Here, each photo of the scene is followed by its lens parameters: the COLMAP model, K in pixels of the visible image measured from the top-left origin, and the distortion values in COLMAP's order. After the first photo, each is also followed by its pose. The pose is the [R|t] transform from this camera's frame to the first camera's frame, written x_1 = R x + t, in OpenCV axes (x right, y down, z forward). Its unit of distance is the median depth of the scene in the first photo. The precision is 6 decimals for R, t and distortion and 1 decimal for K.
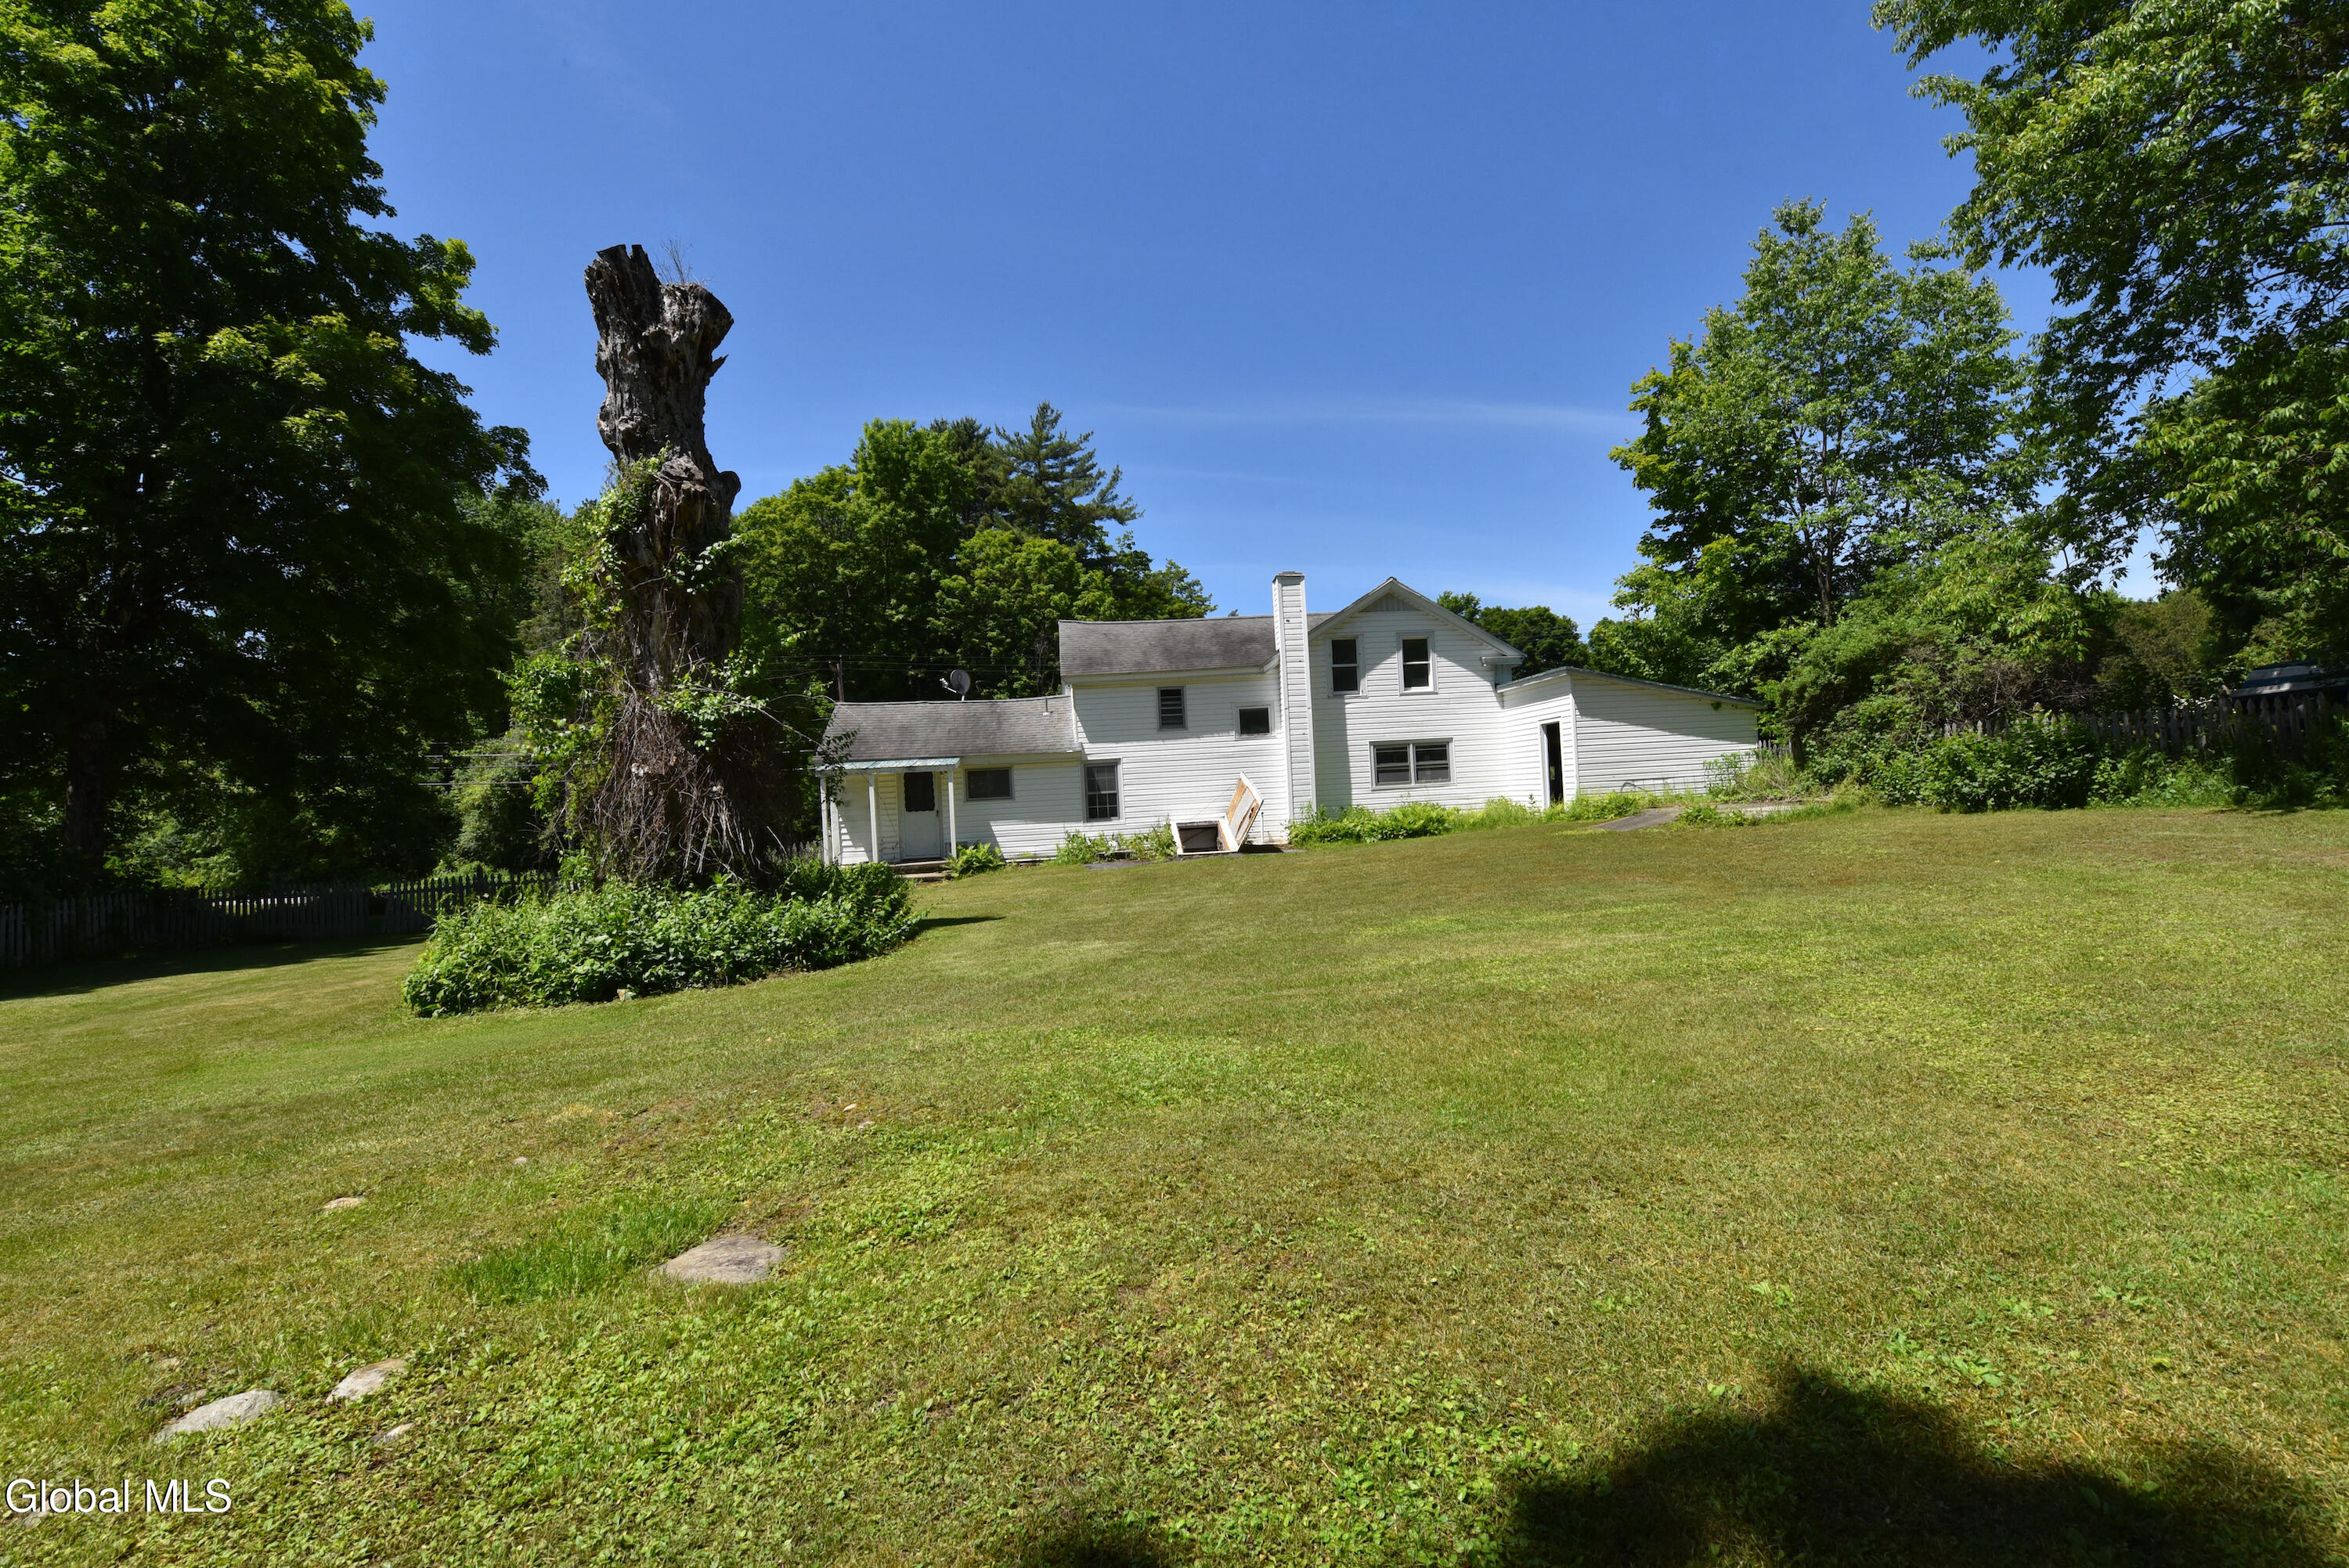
lens RADIAL K [[904.6, 0, 1175.7], [0, 904.6, 783.7], [0, 0, 1]] dist [-0.018170, -0.000325]
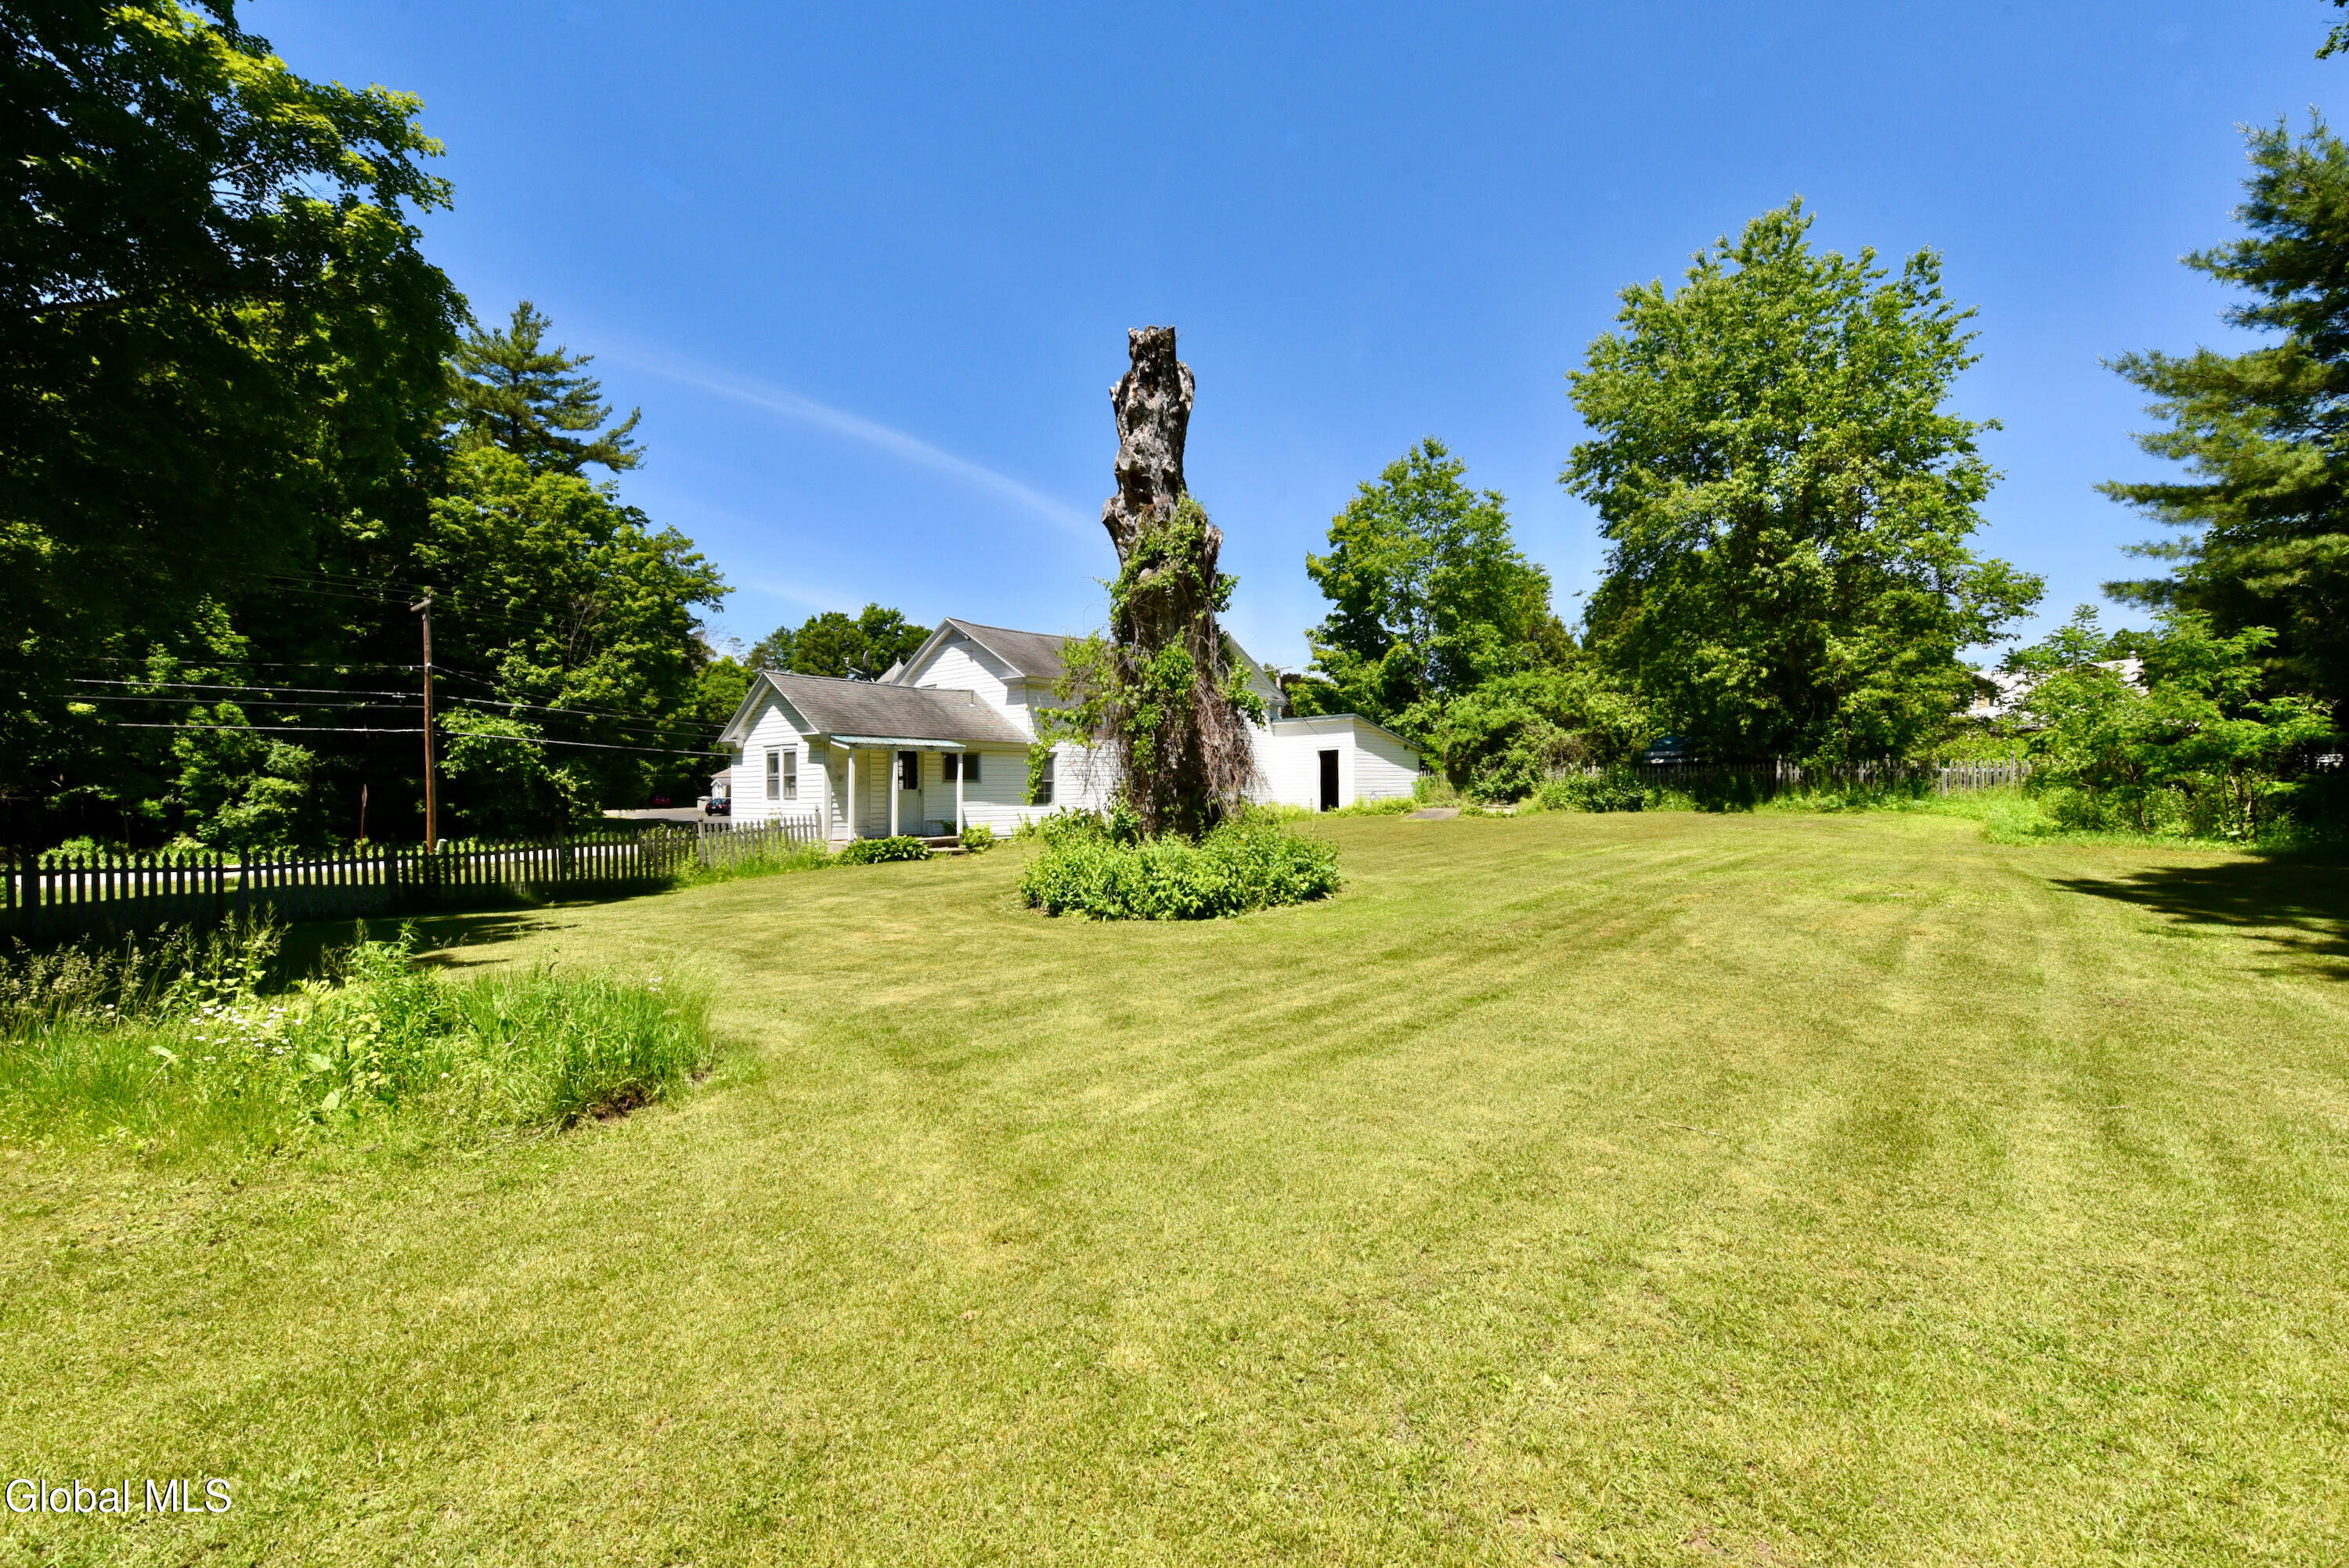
lens RADIAL K [[904.6, 0, 1189.8], [0, 904.6, 782.1], [0, 0, 1]] dist [-0.018170, -0.000325]
pose [[0.773592, 0.052571, 0.631500, -0.655946], [-0.042259, 0.998614, -0.031365, 0.038744], [-0.632273, -0.002423, 0.774742, 0.003102]]
